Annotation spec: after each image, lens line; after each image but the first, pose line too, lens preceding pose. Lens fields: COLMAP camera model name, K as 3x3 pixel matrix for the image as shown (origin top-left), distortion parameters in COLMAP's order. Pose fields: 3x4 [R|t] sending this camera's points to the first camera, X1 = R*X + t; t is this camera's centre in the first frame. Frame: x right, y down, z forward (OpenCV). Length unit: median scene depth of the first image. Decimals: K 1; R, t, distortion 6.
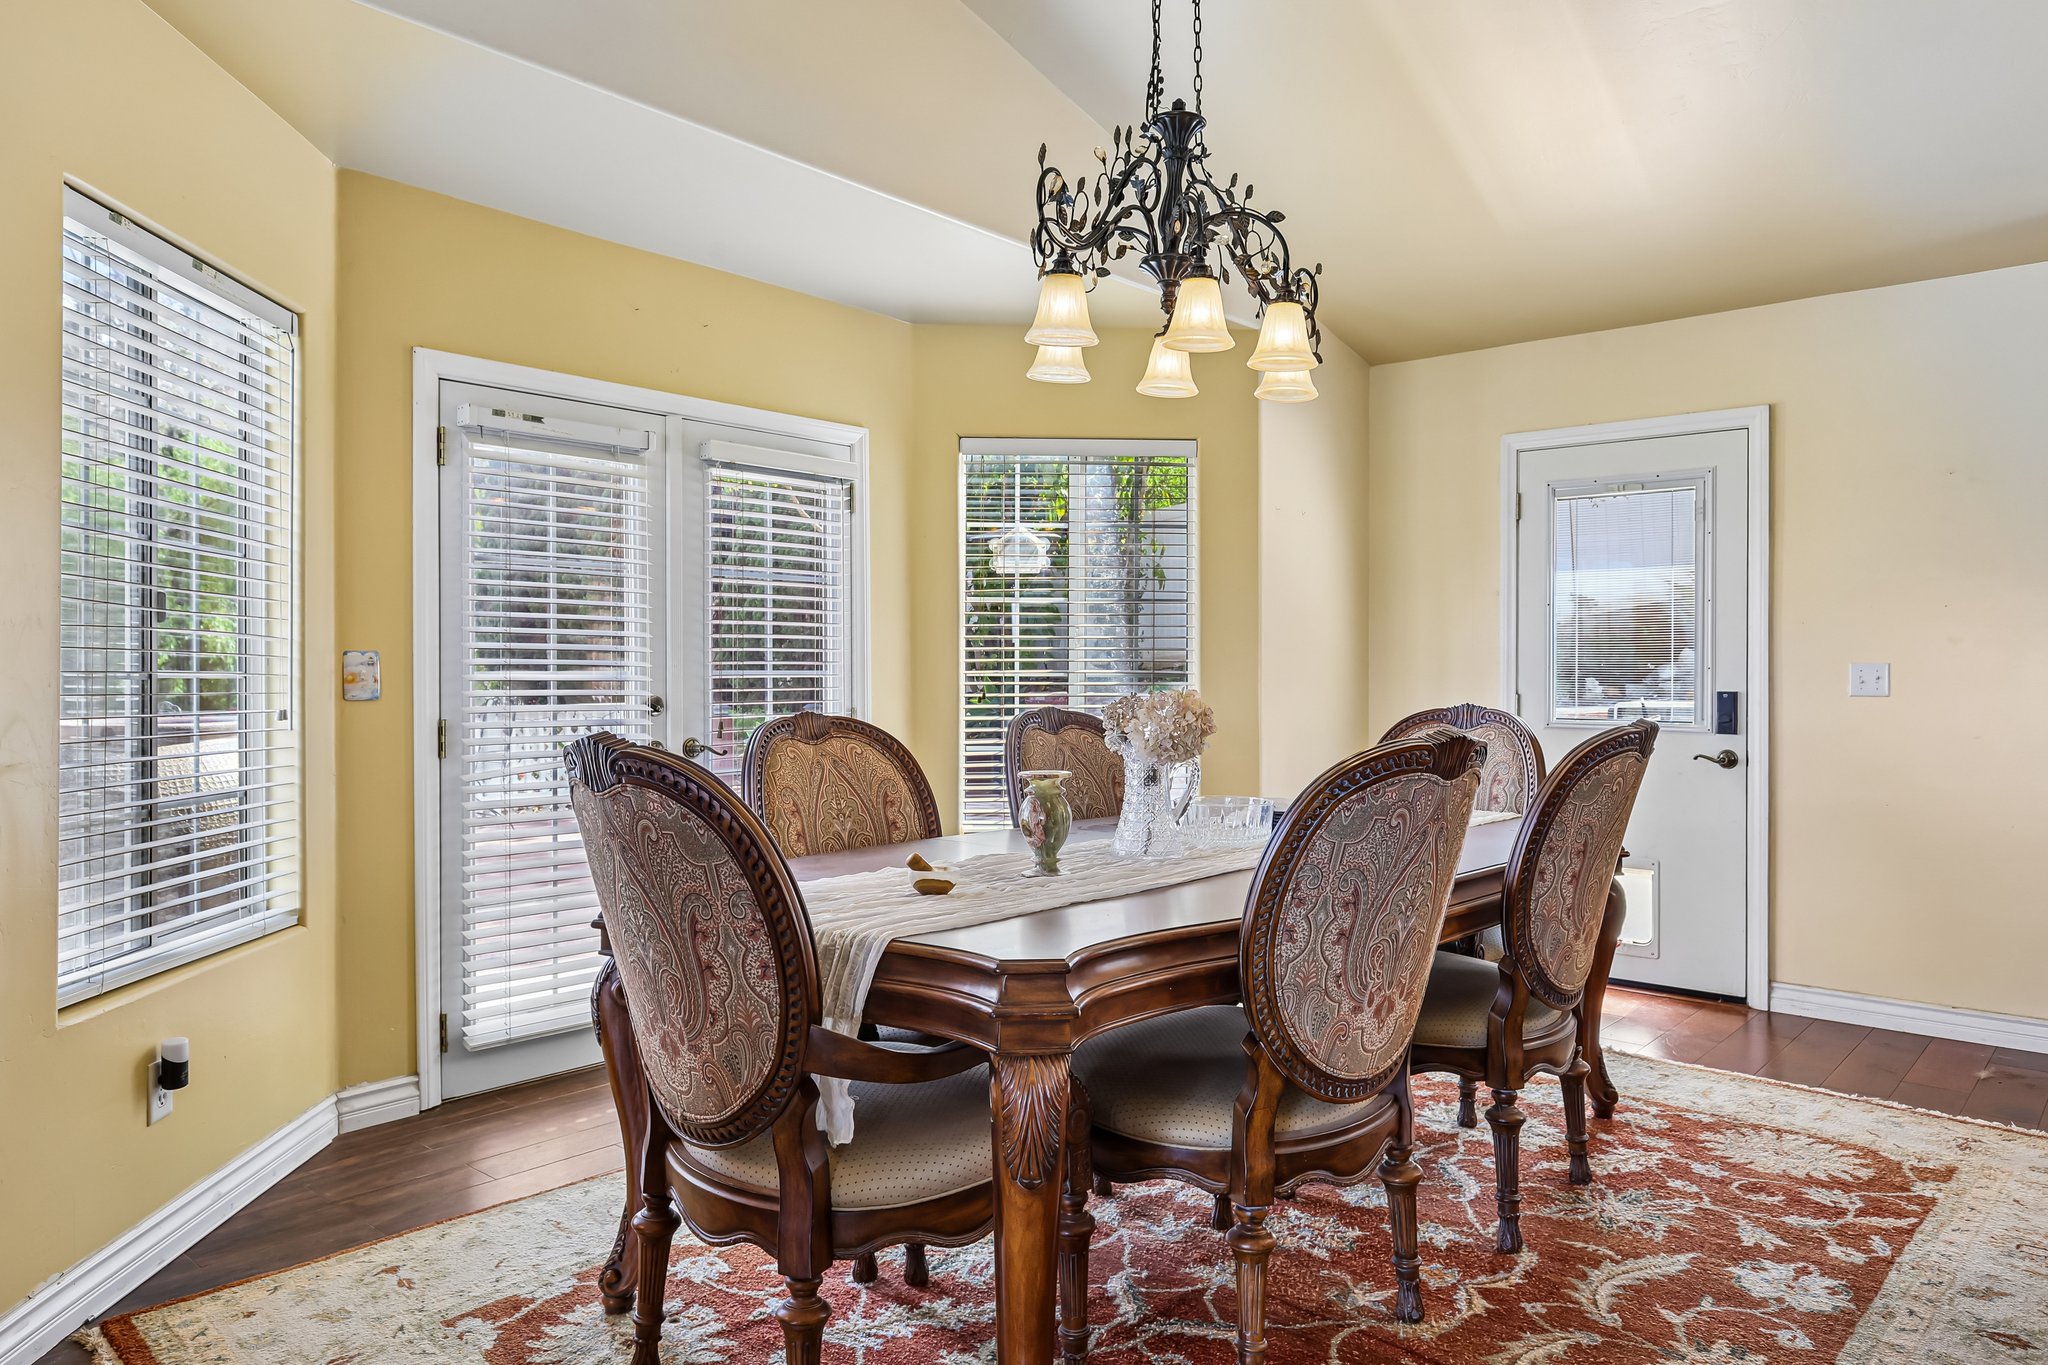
lens RADIAL K [[1326.0, 0, 1040.6], [0, 1326.0, 671.3], [0, 0, 1]] dist [0.006504, 0.002204]
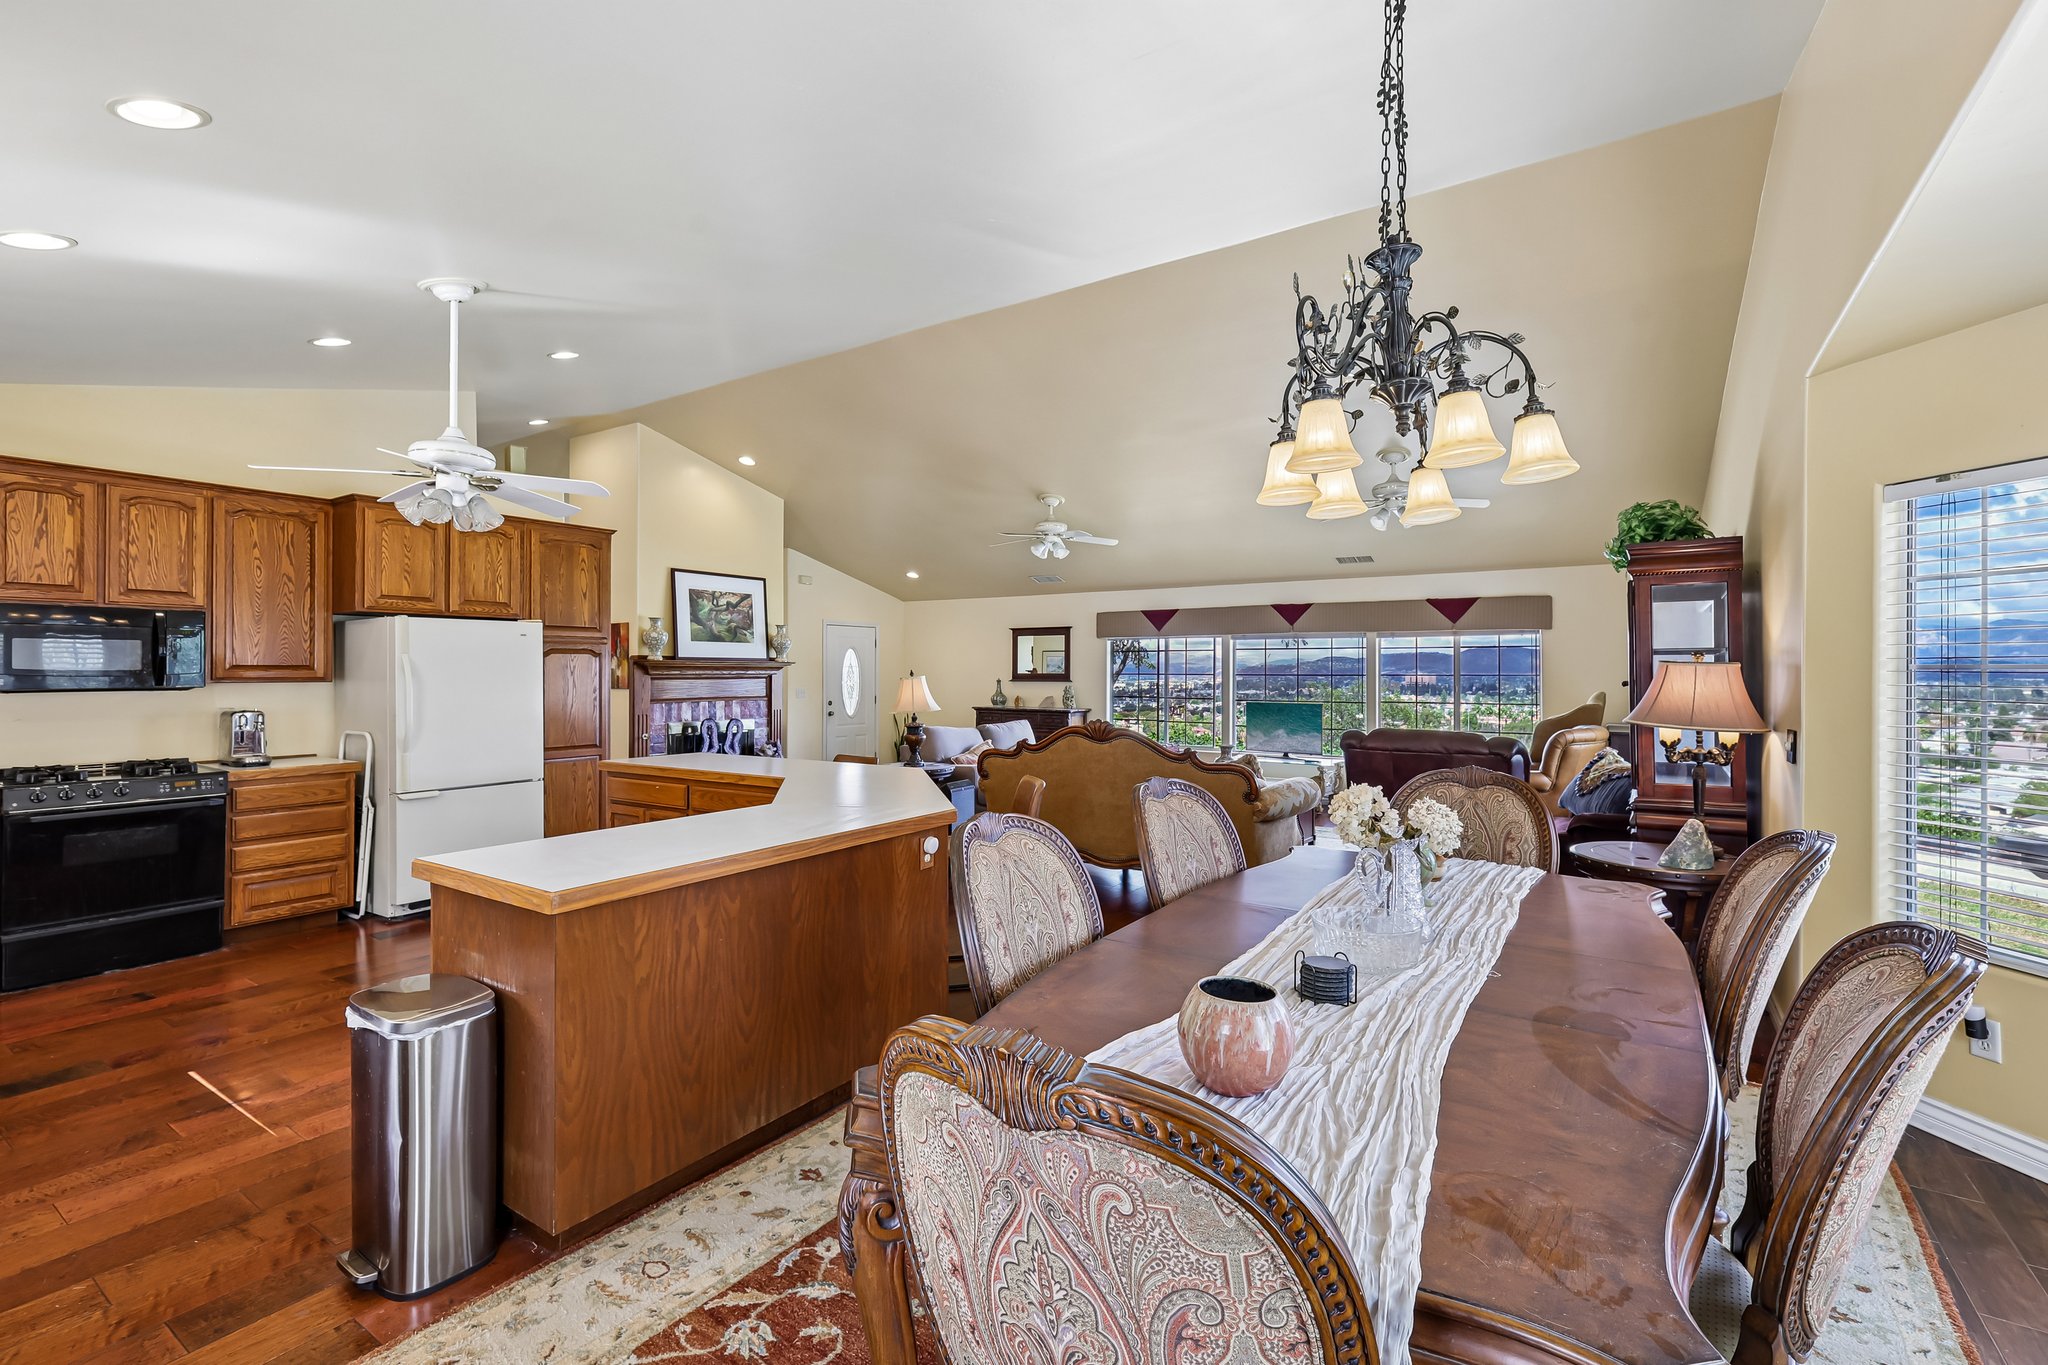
lens RADIAL K [[910.7, 0, 1025.4], [0, 910.7, 651.2], [0, 0, 1]] dist [0.002668, -0.000147]
pose [[-0.991279, -0.007630, -0.131562, 0.468819], [-0.004293, 0.999662, -0.025628, -0.078824], [0.131713, -0.024840, -0.990977, 1.623395]]
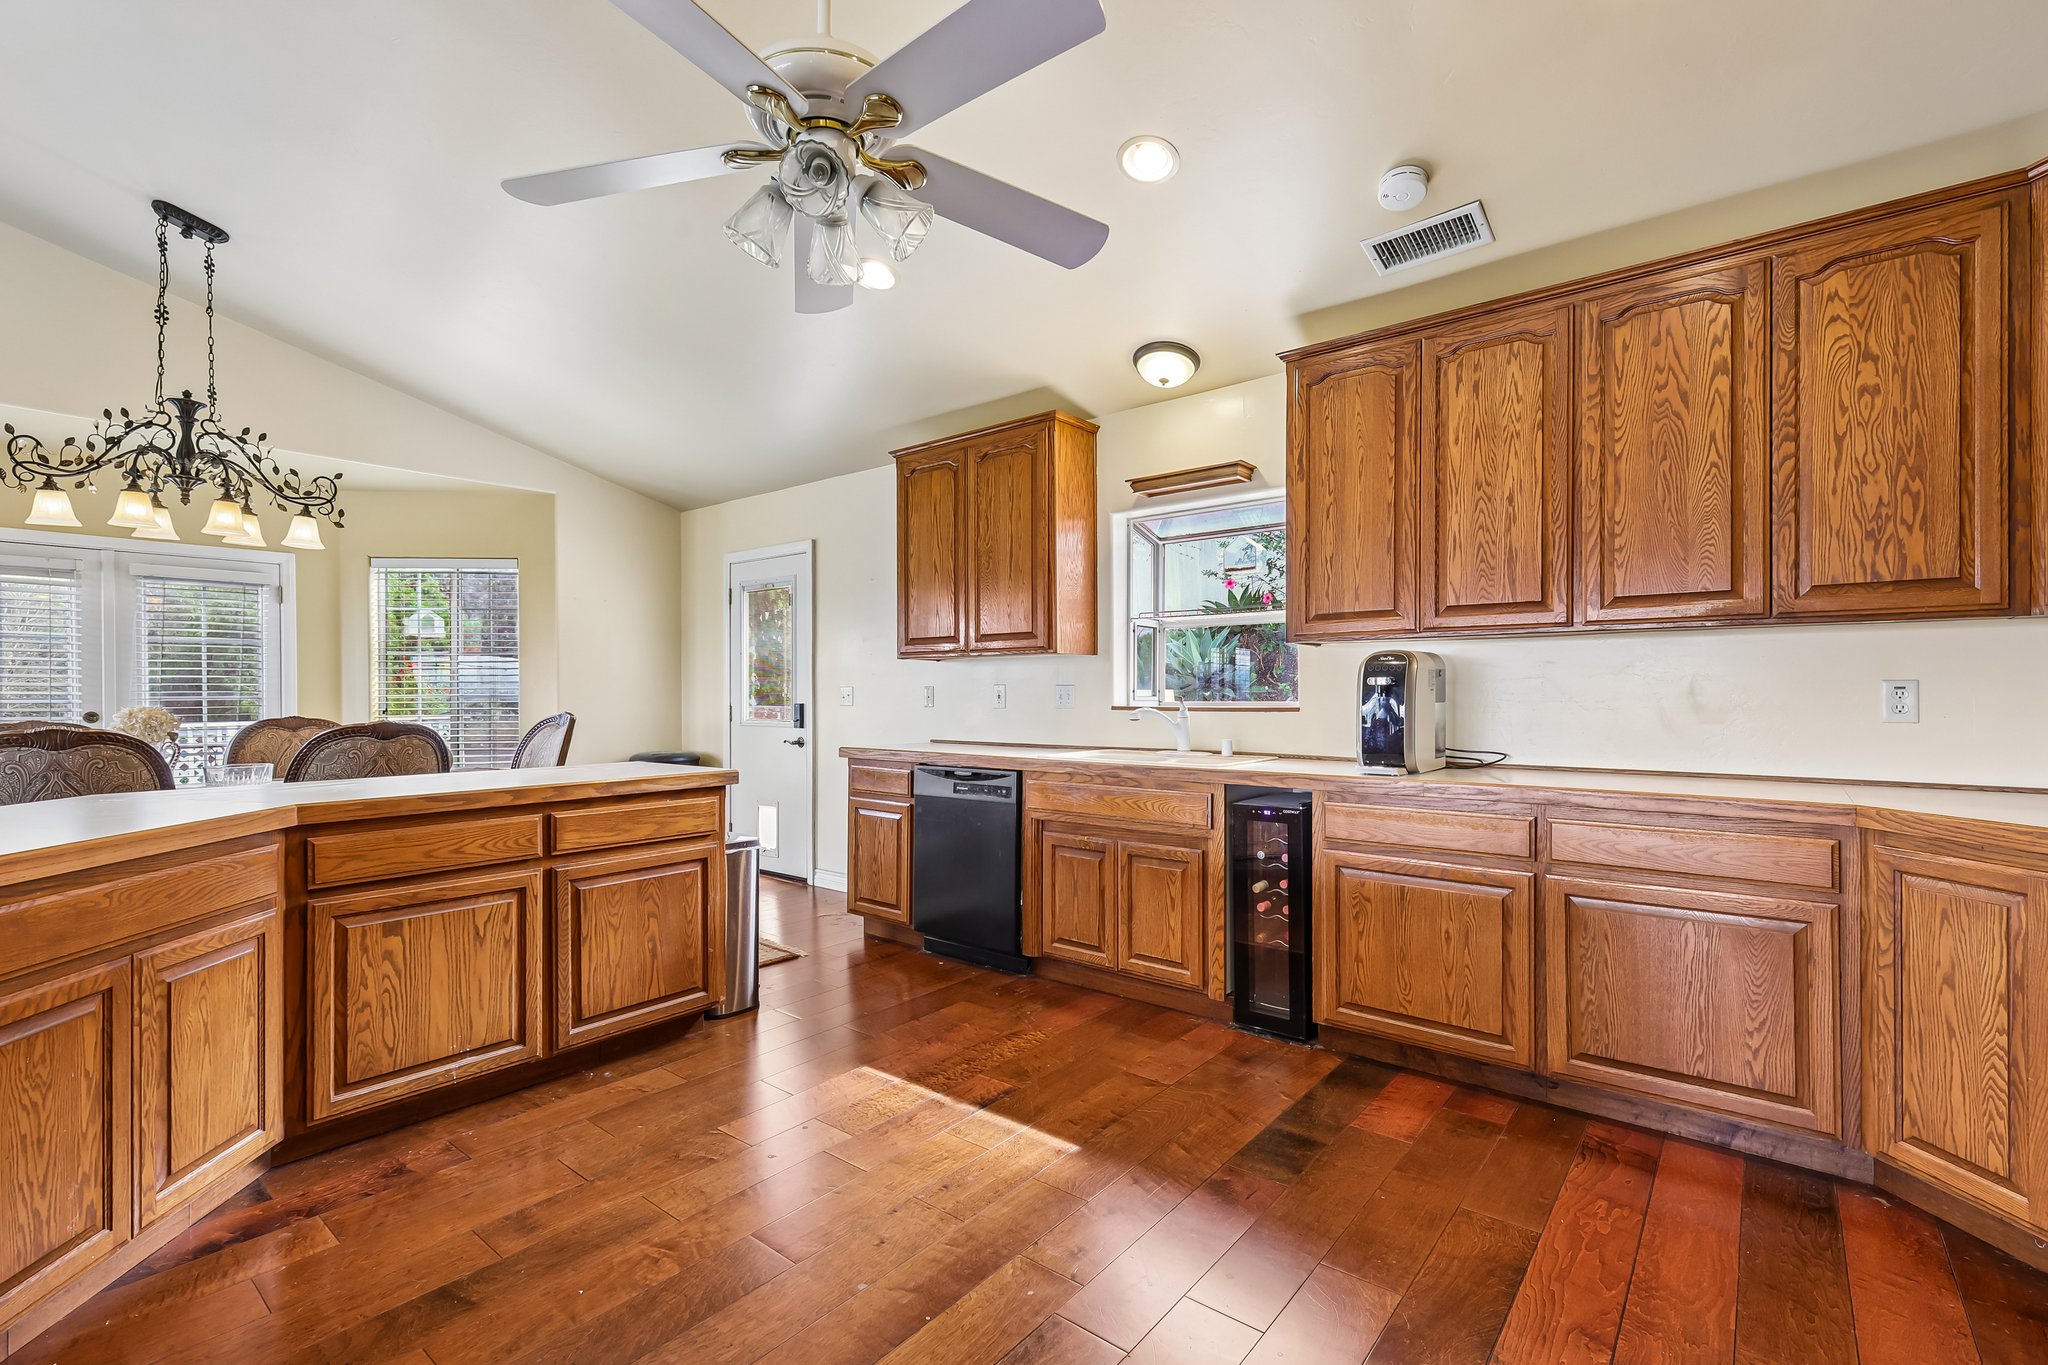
lens RADIAL K [[910.7, 0, 1028.9], [0, 910.7, 695.4], [0, 0, 1]] dist [0.002668, -0.000147]
pose [[0.999324, -0.007761, 0.035943, 1.186905], [0.007528, 0.999950, 0.006604, -0.001755], [-0.035993, -0.006329, 0.999332, -0.314053]]
